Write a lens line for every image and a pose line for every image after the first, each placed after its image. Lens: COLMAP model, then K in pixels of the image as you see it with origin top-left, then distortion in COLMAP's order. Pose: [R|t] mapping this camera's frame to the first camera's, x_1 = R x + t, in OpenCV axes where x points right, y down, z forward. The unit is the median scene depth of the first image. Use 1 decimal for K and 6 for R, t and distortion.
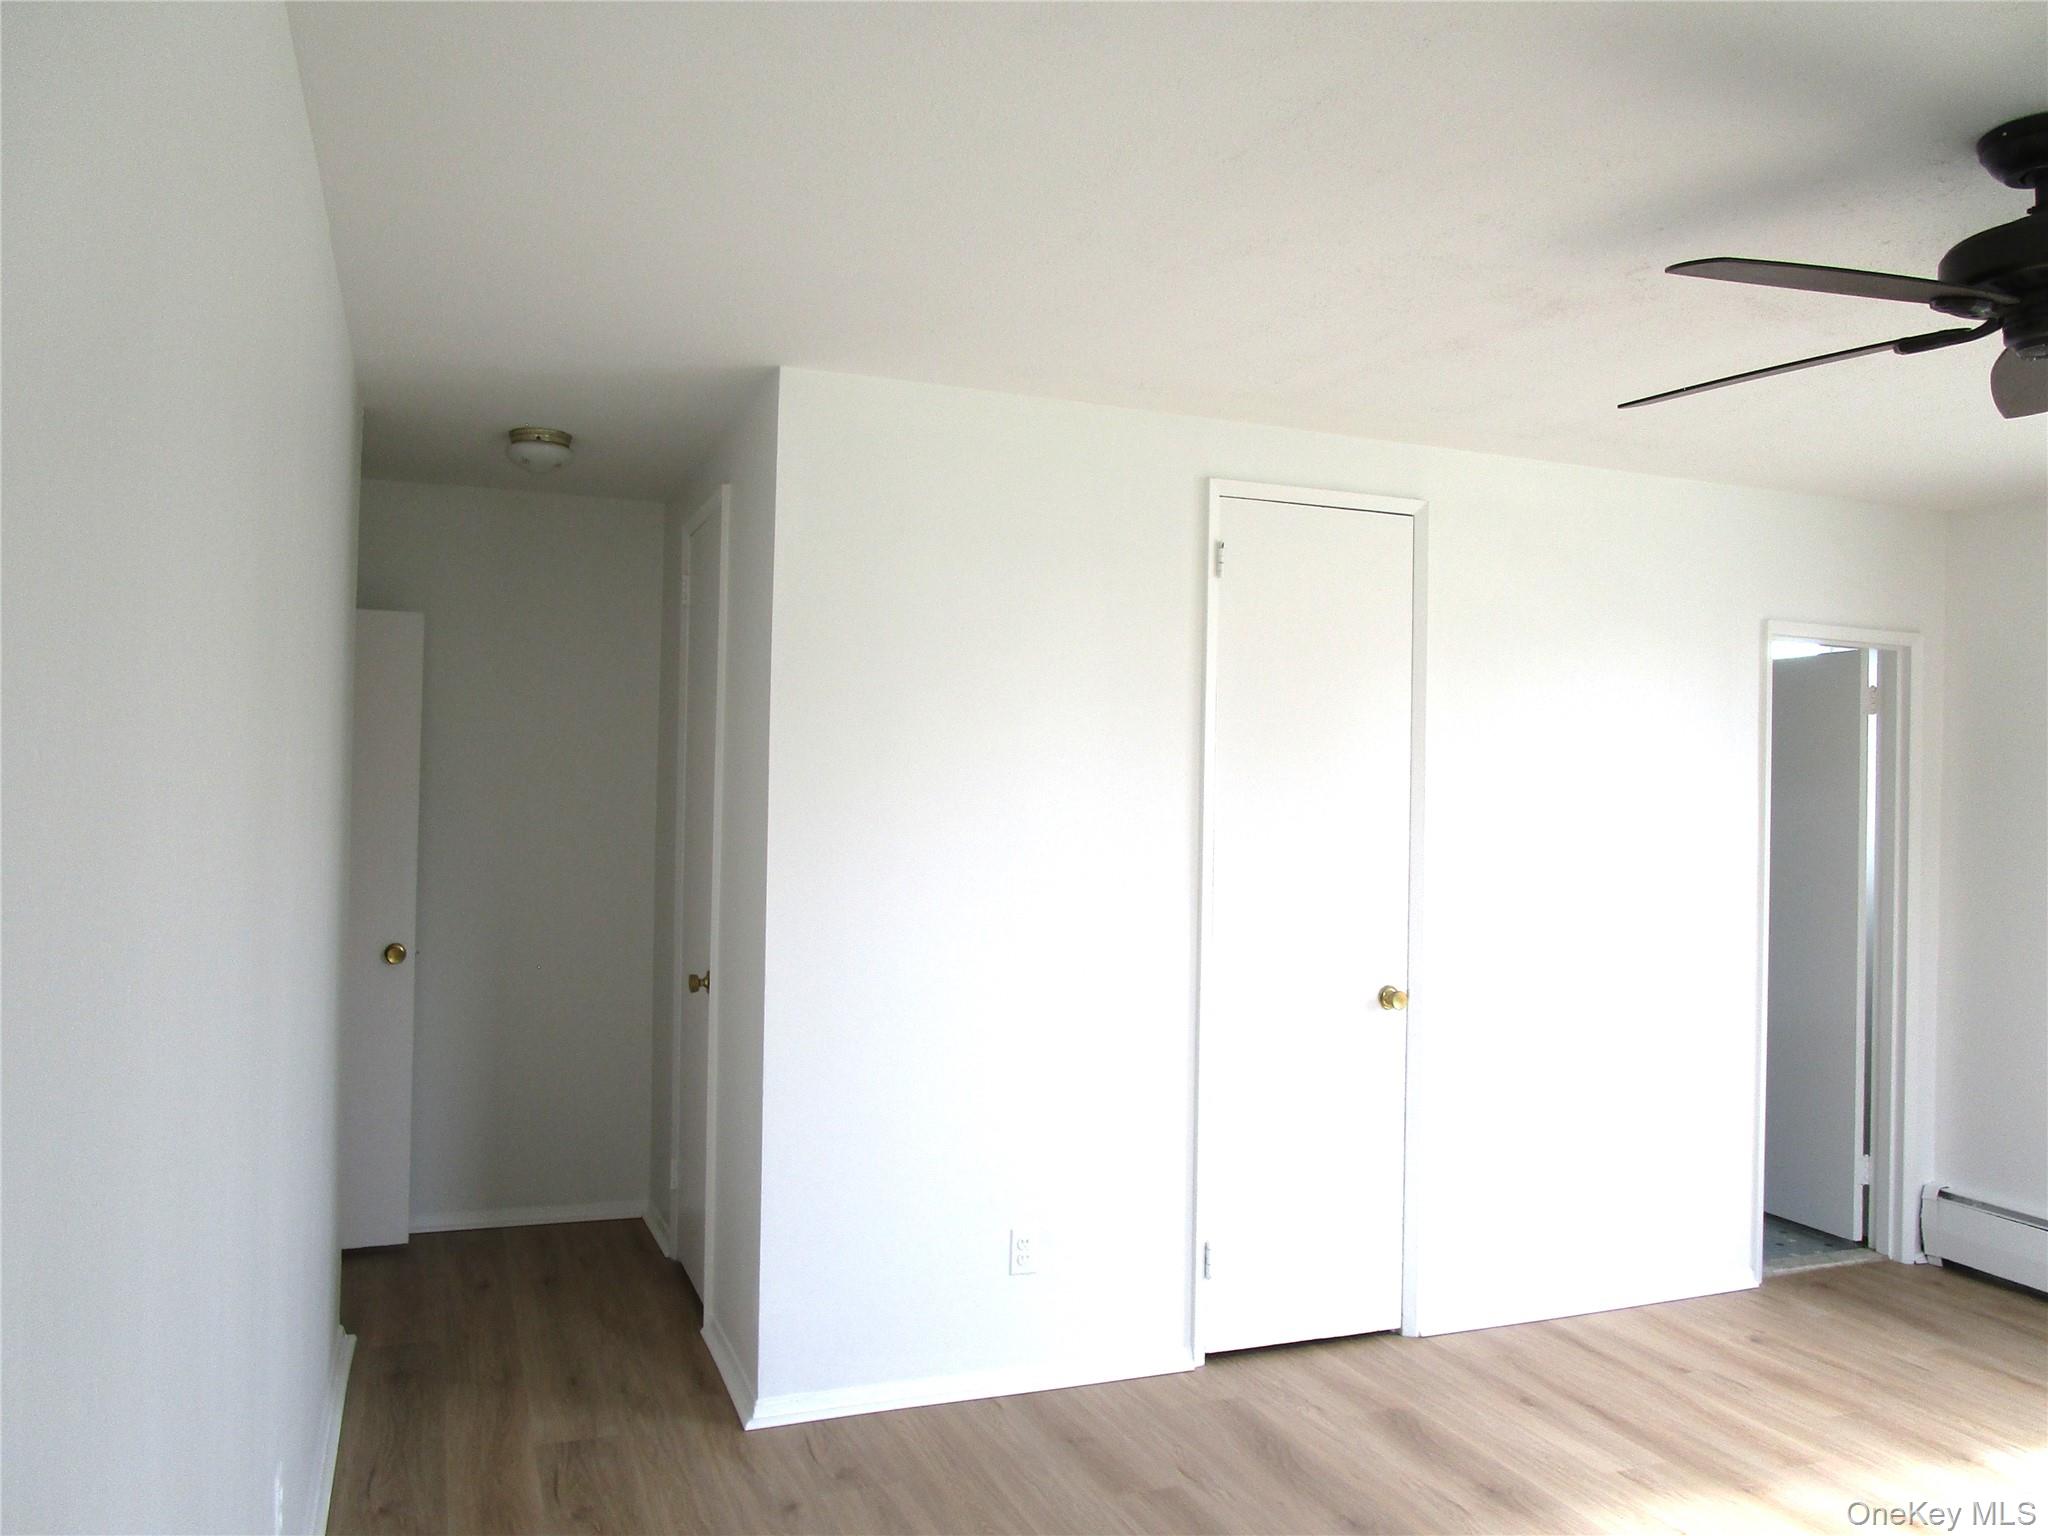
lens RADIAL K [[1425.4, 0, 1016.1], [0, 1425.4, 775.2], [0, 0, 1]] dist [-0.018342, 0.003891]
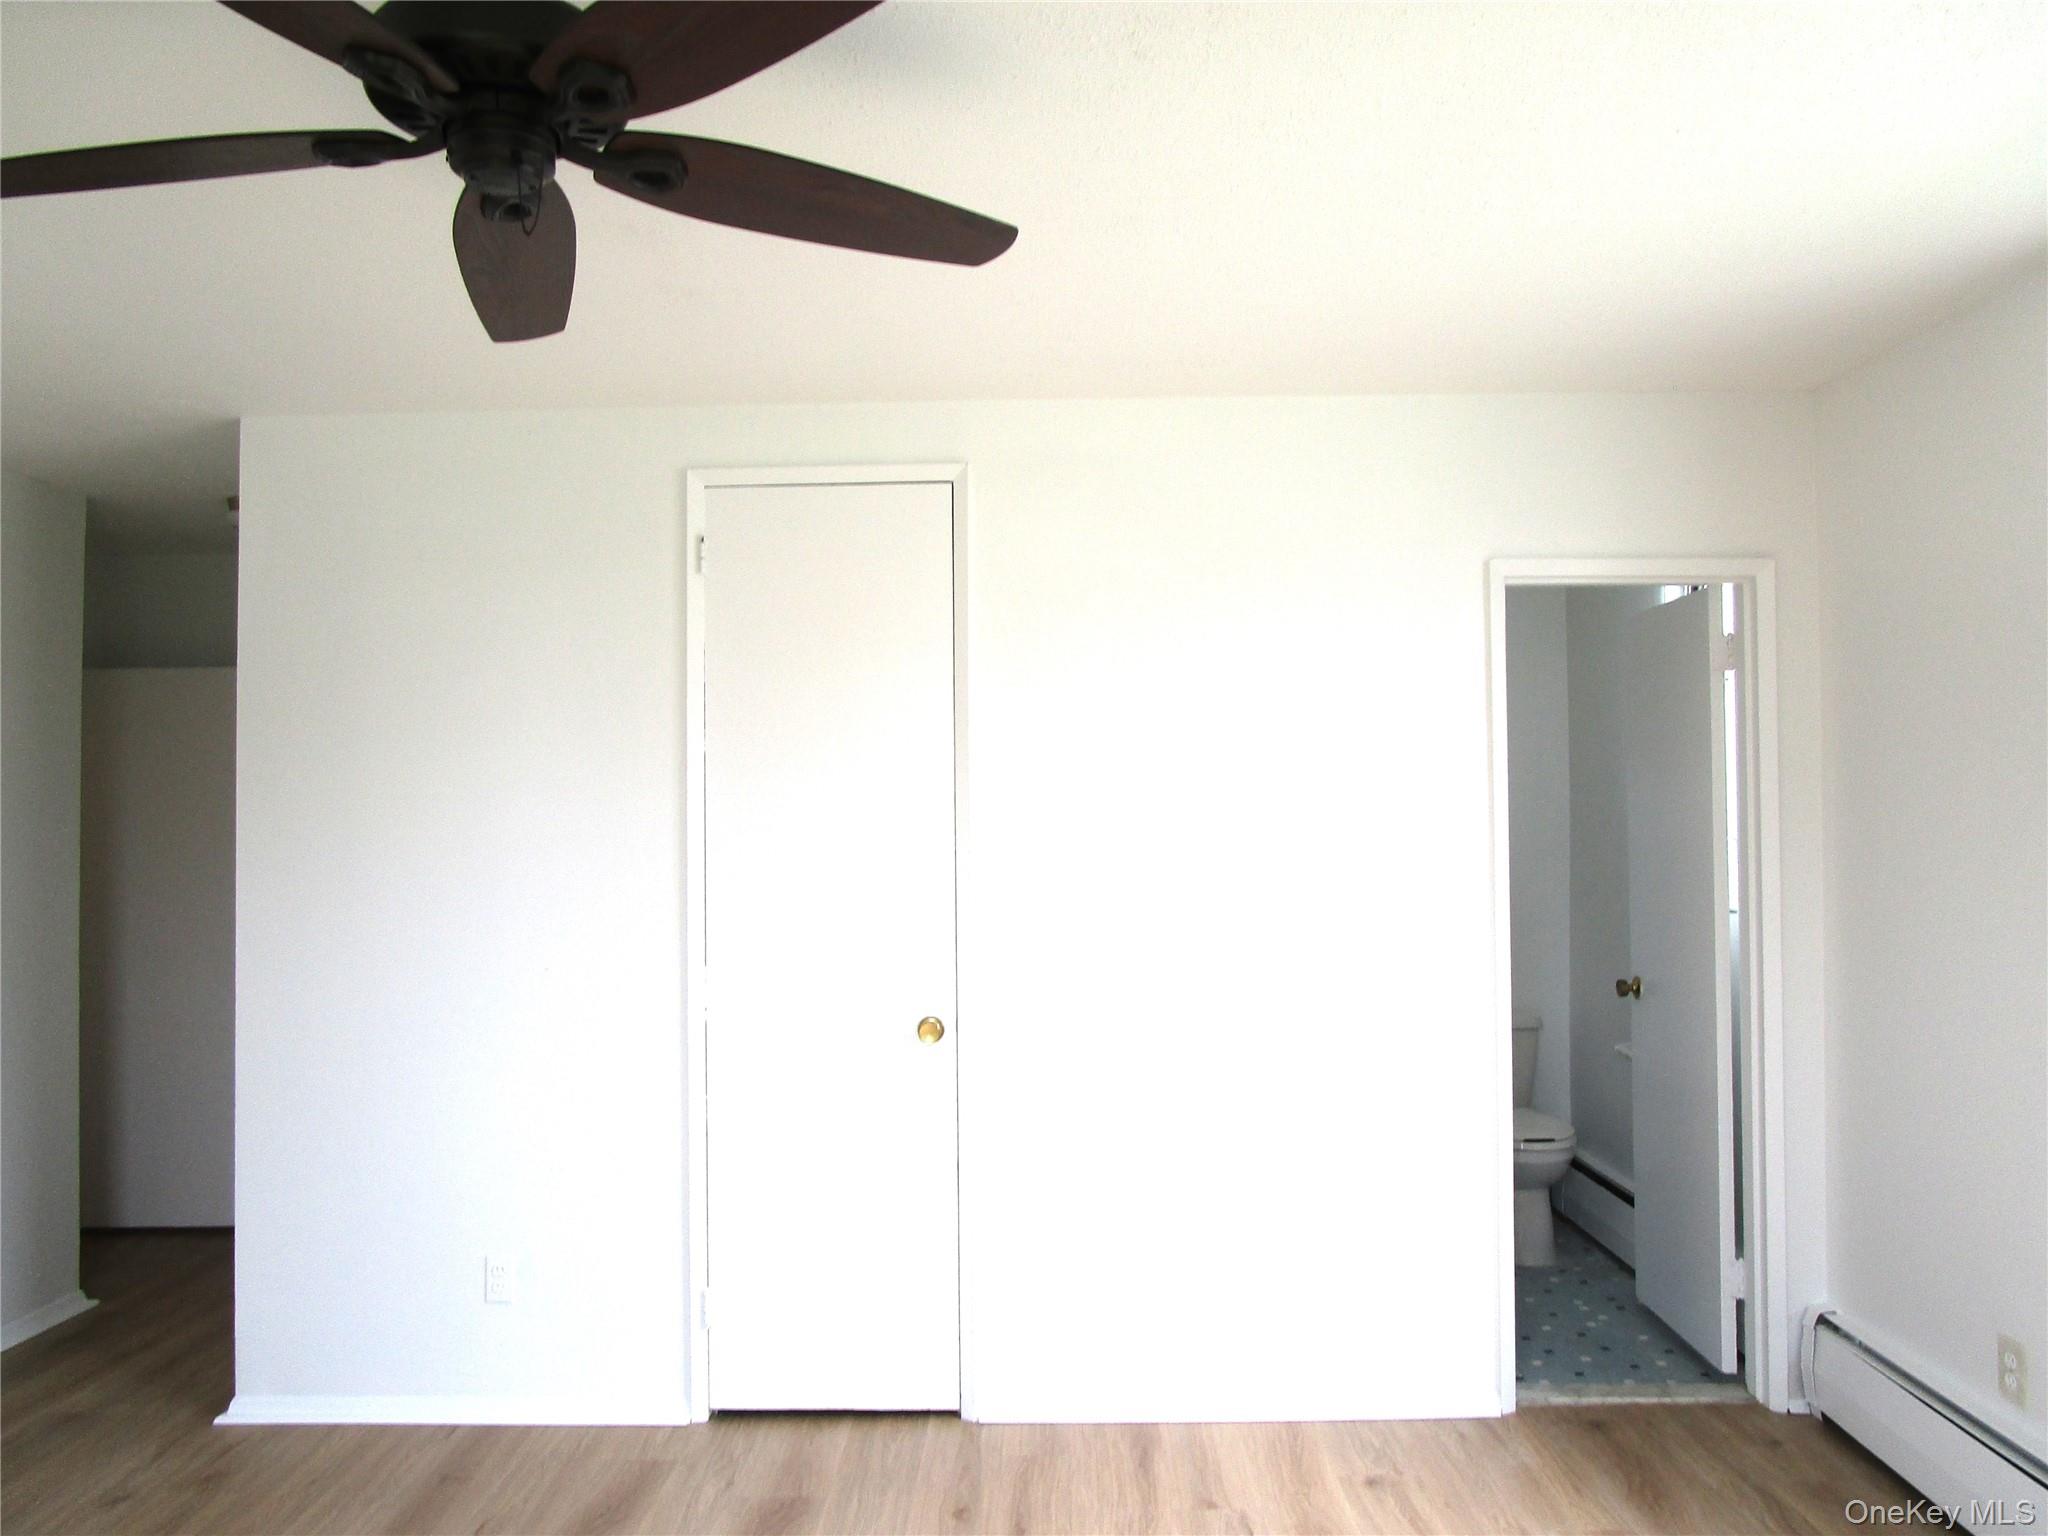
lens RADIAL K [[1425.4, 0, 1016.1], [0, 1425.4, 775.2], [0, 0, 1]] dist [-0.018342, 0.003891]
pose [[0.930598, -0.040531, -0.363792, 0.633674], [0.034896, 0.999148, -0.022051, 0.019786], [0.364376, 0.007826, 0.931219, 0.195178]]
